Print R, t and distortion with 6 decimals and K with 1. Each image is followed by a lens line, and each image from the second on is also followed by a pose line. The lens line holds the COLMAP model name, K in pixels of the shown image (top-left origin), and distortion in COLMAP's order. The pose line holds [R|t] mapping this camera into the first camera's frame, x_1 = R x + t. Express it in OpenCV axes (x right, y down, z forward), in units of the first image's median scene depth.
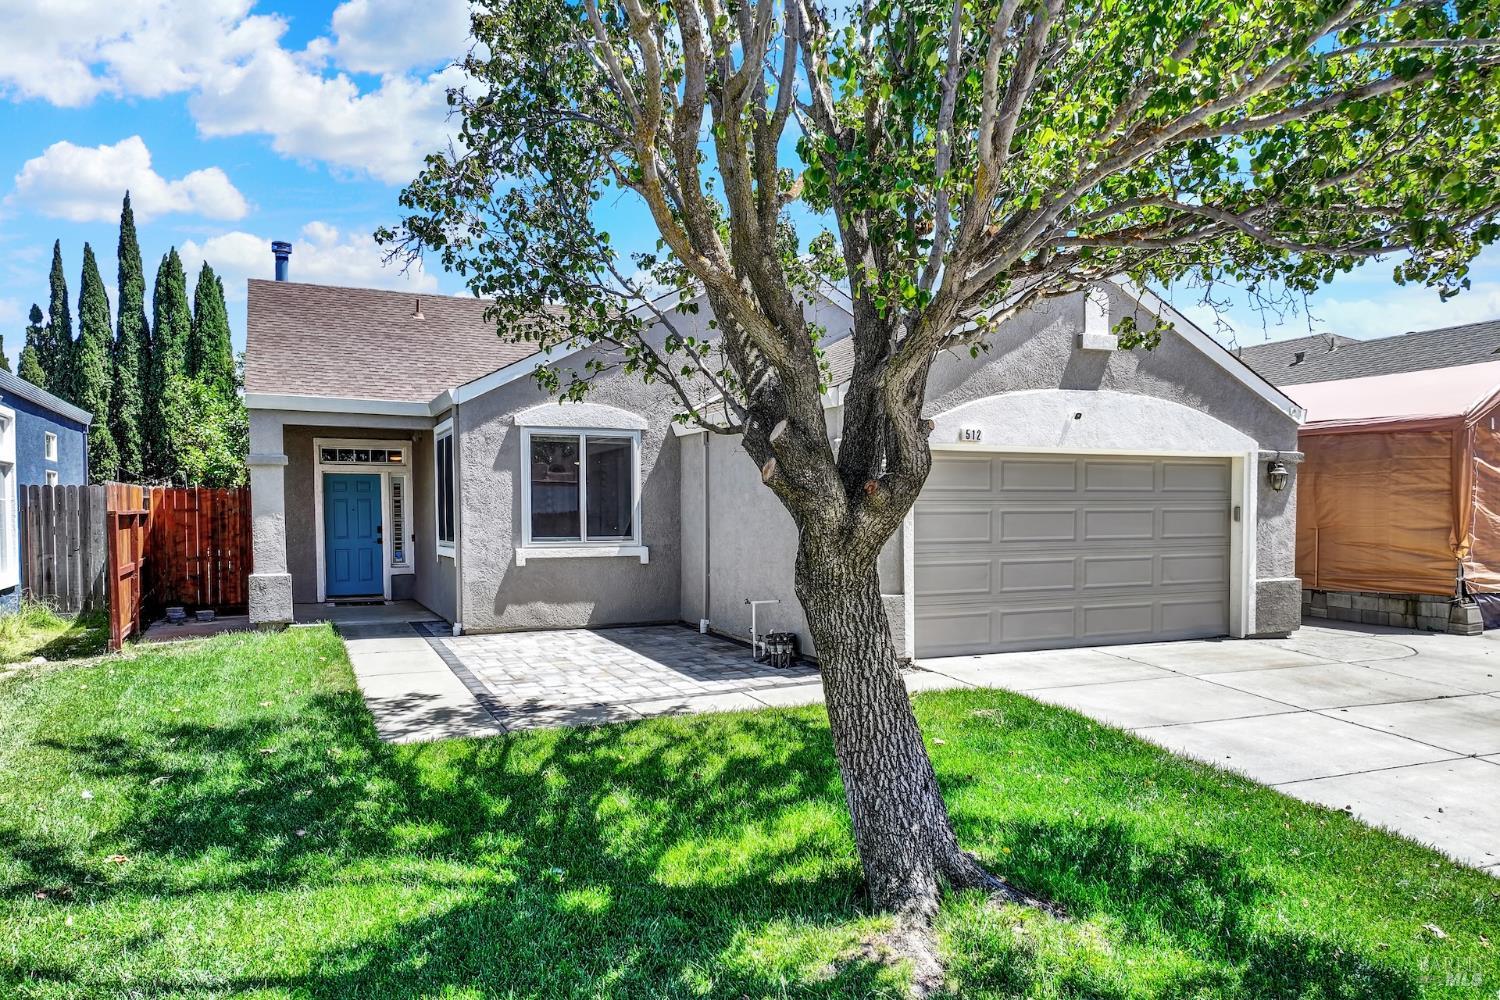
lens RADIAL K [[1048.6, 0, 762.3], [0, 1048.6, 562.2], [0, 0, 1]] dist [0.000895, 0.010651]
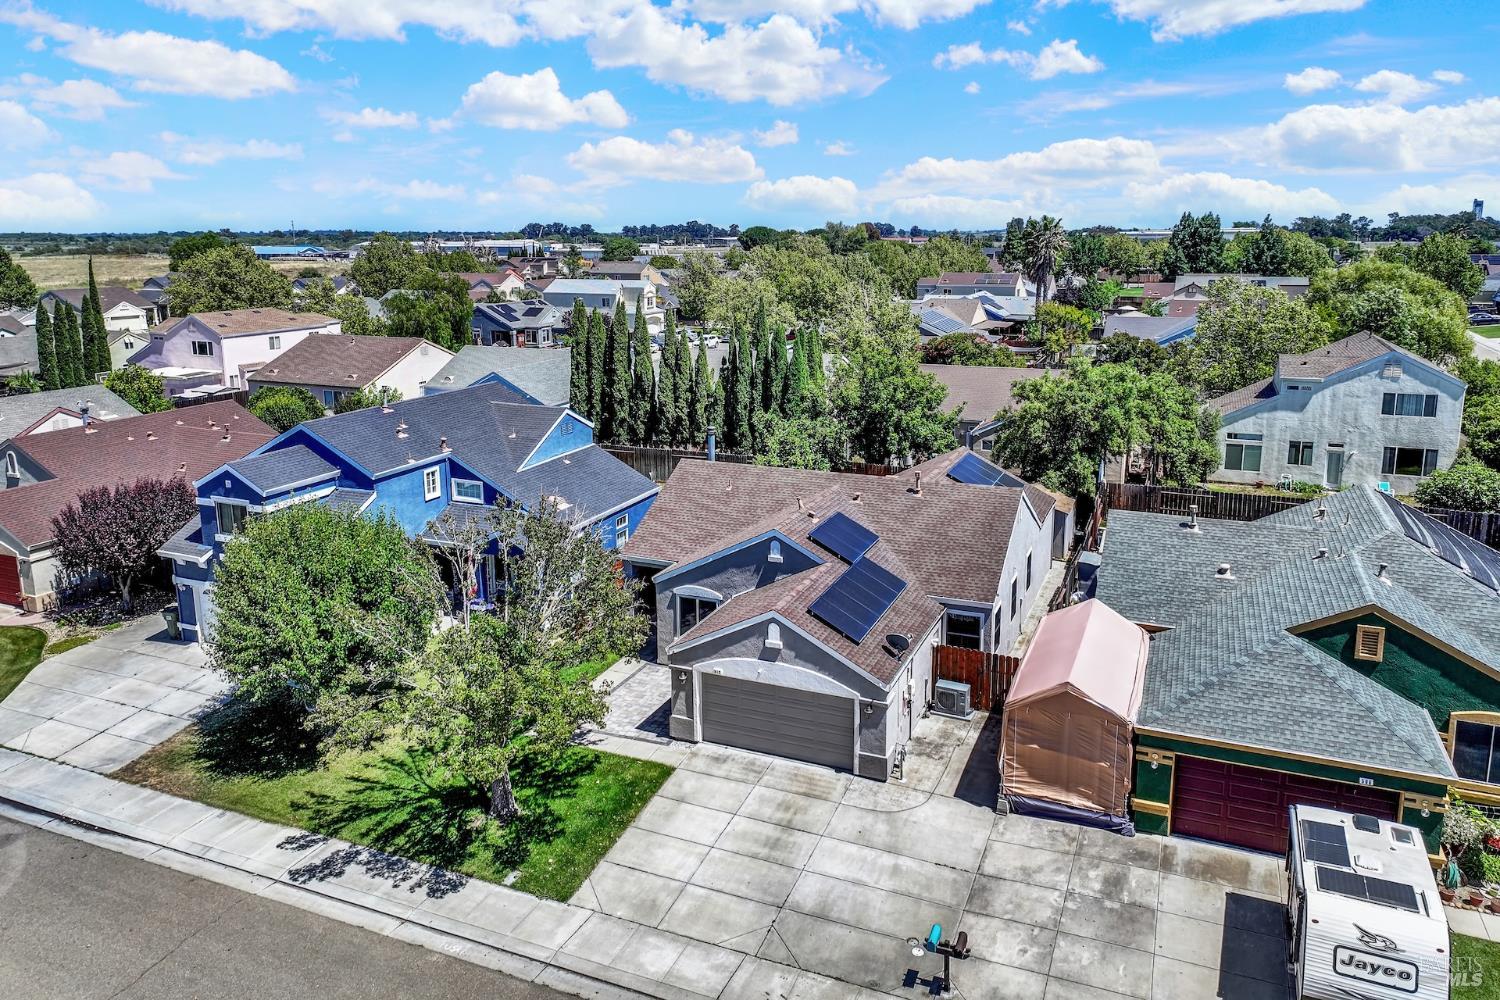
lens RADIAL K [[1048.6, 0, 749.4], [0, 1048.6, 443.1], [0, 0, 1]] dist [0.000895, 0.010651]
pose [[0.667356, 0.141854, -0.731104, 1.839521], [-0.028155, 0.985796, 0.165570, -0.987839], [0.744206, -0.089910, 0.661871, -0.584414]]
